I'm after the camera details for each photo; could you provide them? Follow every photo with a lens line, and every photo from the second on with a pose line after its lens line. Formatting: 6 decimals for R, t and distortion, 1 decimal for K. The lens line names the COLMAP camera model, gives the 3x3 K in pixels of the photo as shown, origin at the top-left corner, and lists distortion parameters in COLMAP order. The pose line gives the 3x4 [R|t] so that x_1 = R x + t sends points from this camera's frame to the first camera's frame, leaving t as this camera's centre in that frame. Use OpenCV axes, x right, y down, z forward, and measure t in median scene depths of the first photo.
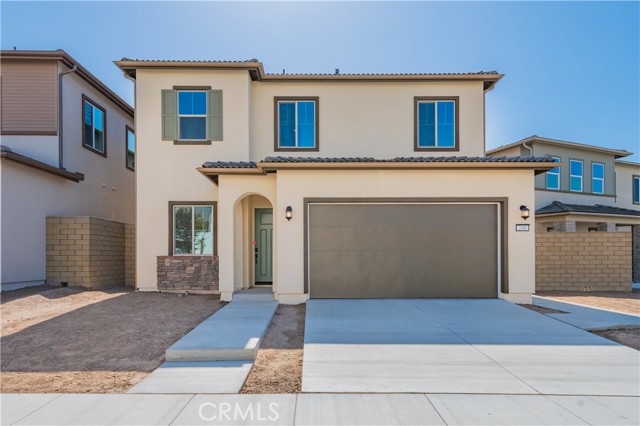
lens RADIAL K [[350.7, 0, 320.0], [0, 350.7, 213.0], [0, 0, 1]] dist [0.004817, 0.001536]
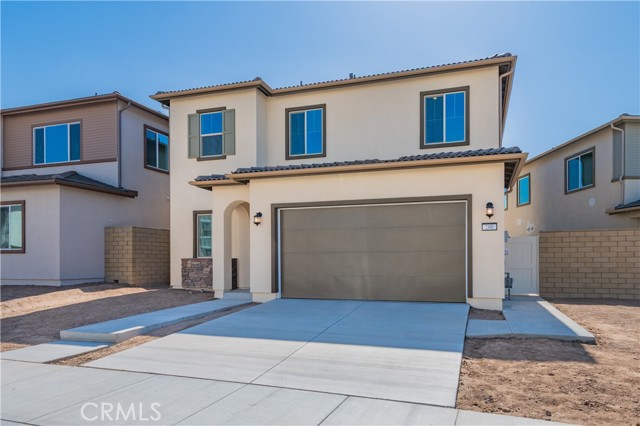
lens RADIAL K [[350.8, 0, 320.0], [0, 350.8, 213.0], [0, 0, 1]] dist [0.005070, 0.000503]
pose [[0.963900, -0.036215, -0.263789, 0.263204], [0.034588, 0.999343, -0.010813, 0.000318], [0.264007, 0.001299, 0.964520, -0.000702]]
